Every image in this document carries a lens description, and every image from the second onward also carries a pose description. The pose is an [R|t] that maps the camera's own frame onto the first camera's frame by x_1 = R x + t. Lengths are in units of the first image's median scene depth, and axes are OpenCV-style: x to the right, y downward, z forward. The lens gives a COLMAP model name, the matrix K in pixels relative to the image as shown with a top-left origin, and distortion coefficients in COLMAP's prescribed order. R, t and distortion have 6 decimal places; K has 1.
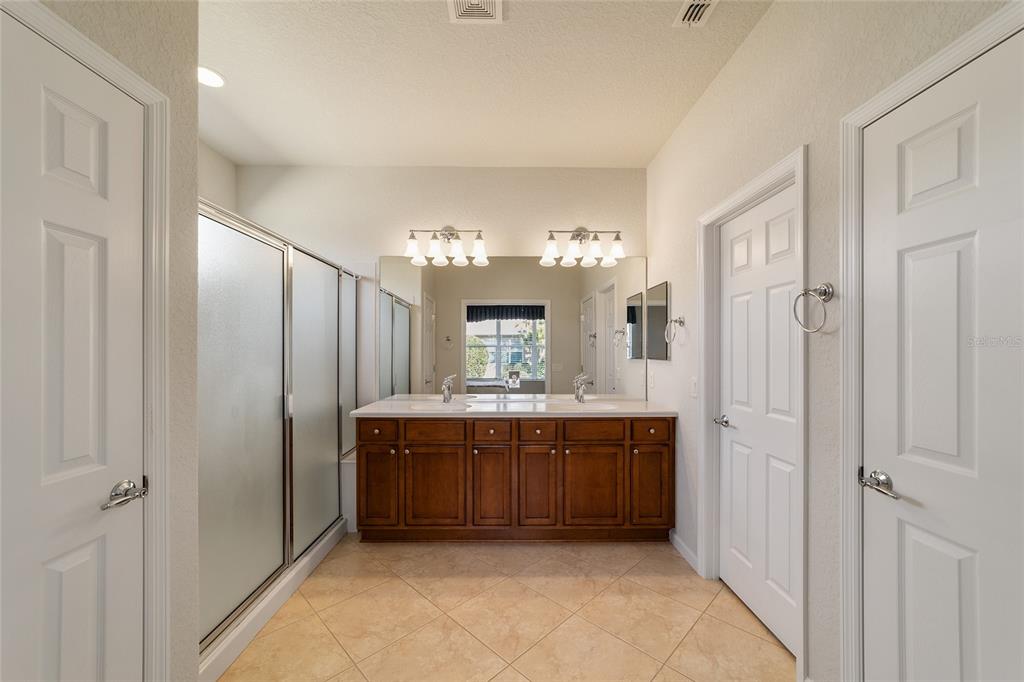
lens RADIAL K [[387.6, 0, 514.2], [0, 387.6, 346.4], [0, 0, 1]] dist [-0.004202, 0.000325]
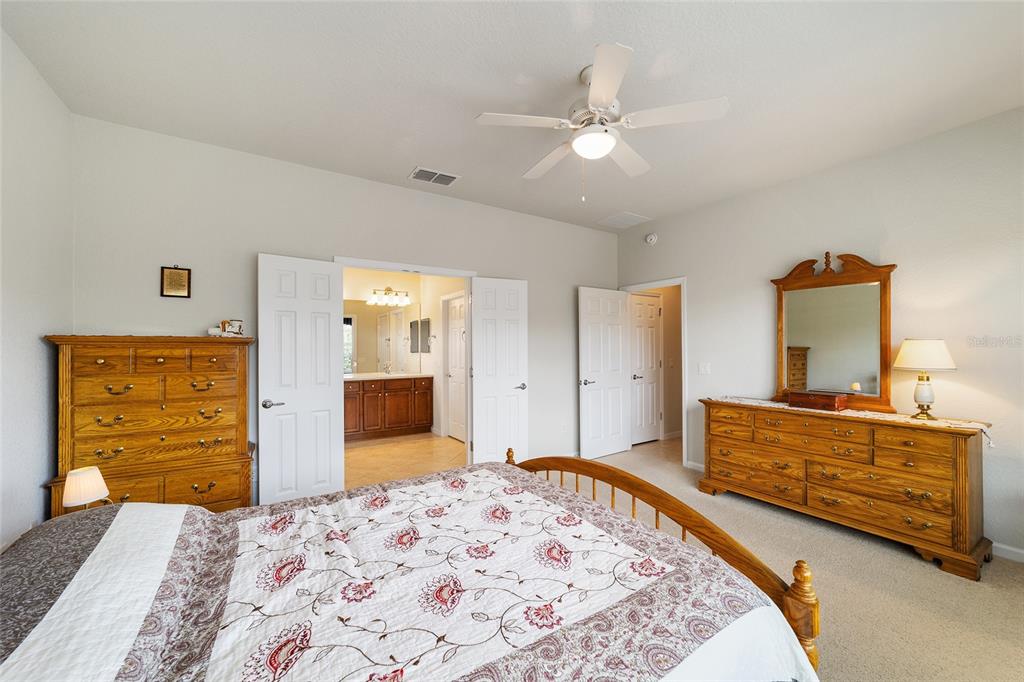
lens RADIAL K [[387.6, 0, 511.9], [0, 387.6, 343.2], [0, 0, 1]] dist [-0.004202, 0.000325]
pose [[0.837576, -0.002842, 0.546314, -0.462641], [0.002893, 0.999996, 0.000766, -0.021230], [-0.546313, 0.000939, 0.837580, -1.223509]]
